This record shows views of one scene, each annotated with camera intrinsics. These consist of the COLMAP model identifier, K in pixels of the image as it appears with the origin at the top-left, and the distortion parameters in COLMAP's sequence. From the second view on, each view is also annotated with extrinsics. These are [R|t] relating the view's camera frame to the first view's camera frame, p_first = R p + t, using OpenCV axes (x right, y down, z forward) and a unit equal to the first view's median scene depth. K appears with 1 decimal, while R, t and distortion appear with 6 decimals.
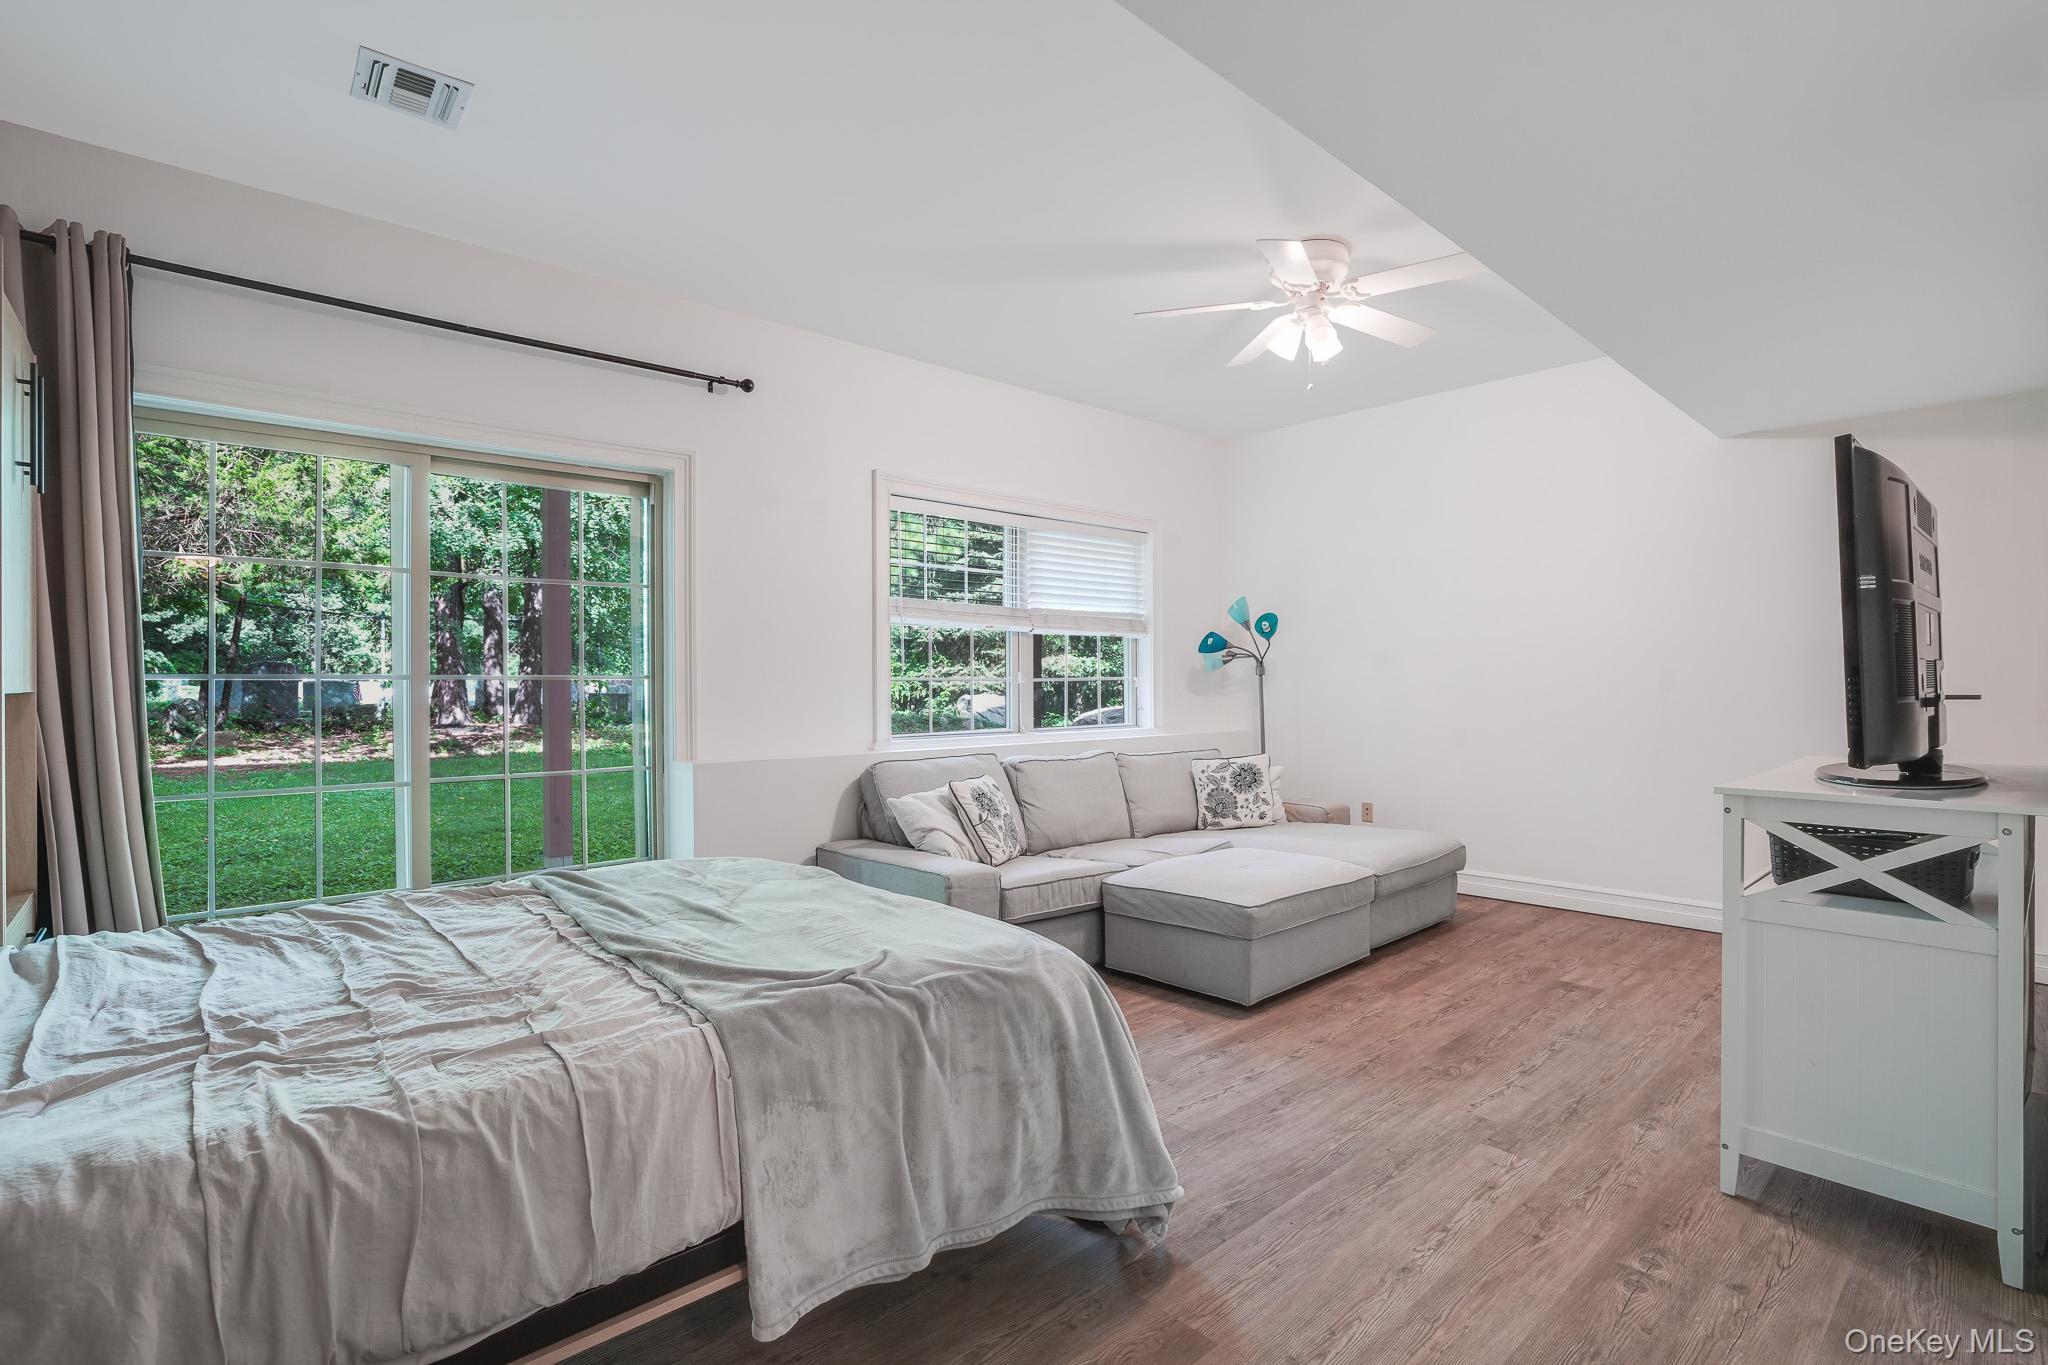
lens RADIAL K [[936.4, 0, 1025.8], [0, 936.4, 685.6], [0, 0, 1]] dist [-0.000567, 0.000331]
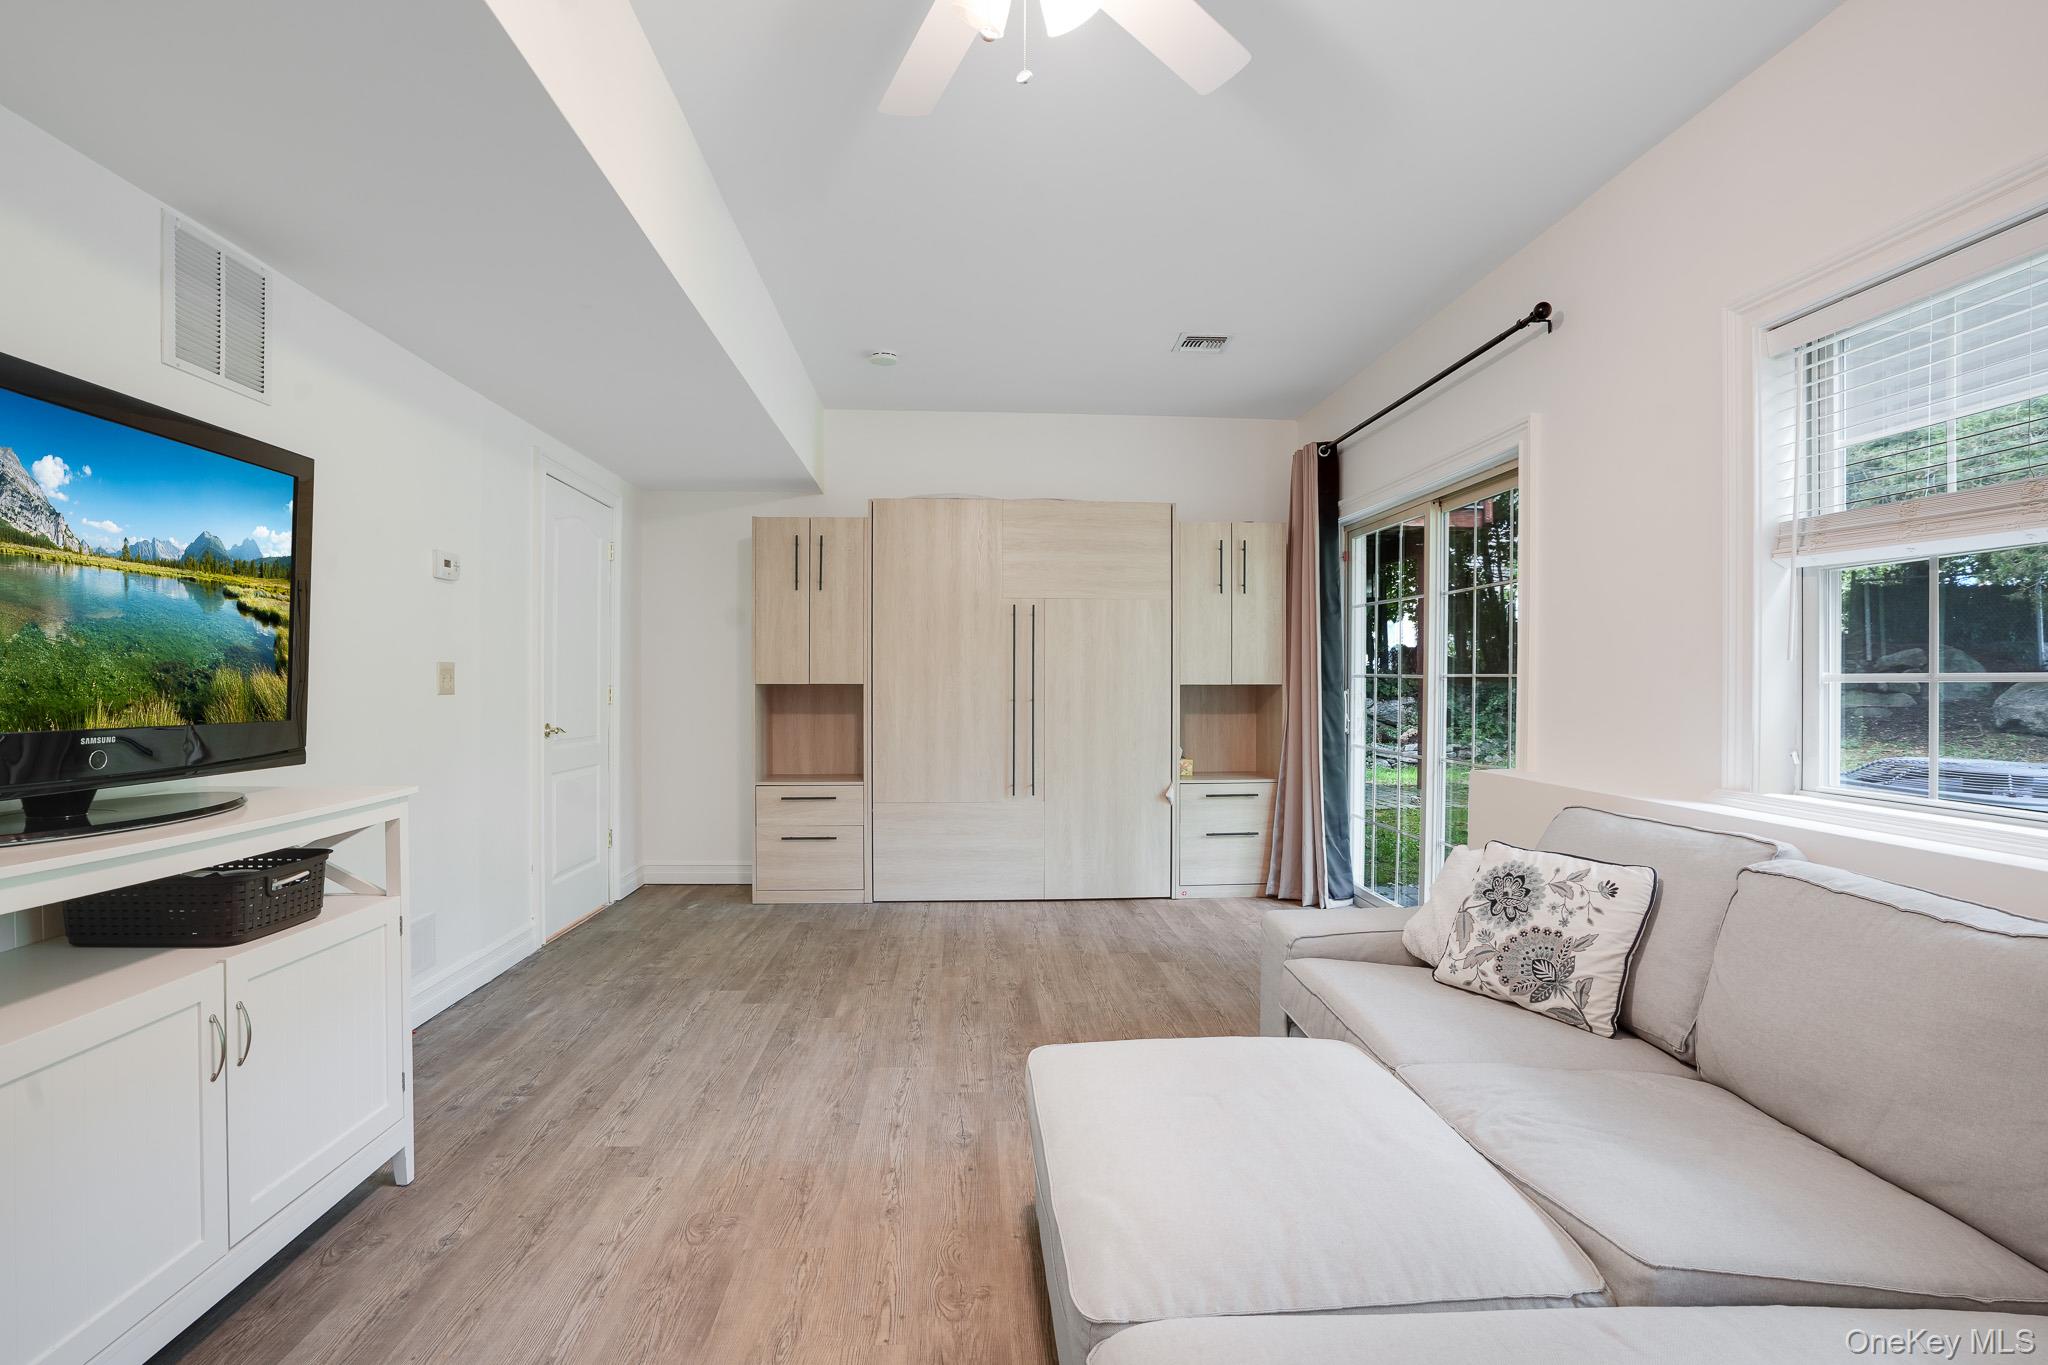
lens RADIAL K [[936.4, 0, 1020.7], [0, 936.4, 690.2], [0, 0, 1]] dist [-0.000567, 0.000331]
pose [[-0.609266, 0.011324, -0.792885, 1.086892], [0.007293, 0.999936, 0.008677, -0.004294], [0.792933, -0.000496, -0.609309, 2.047378]]
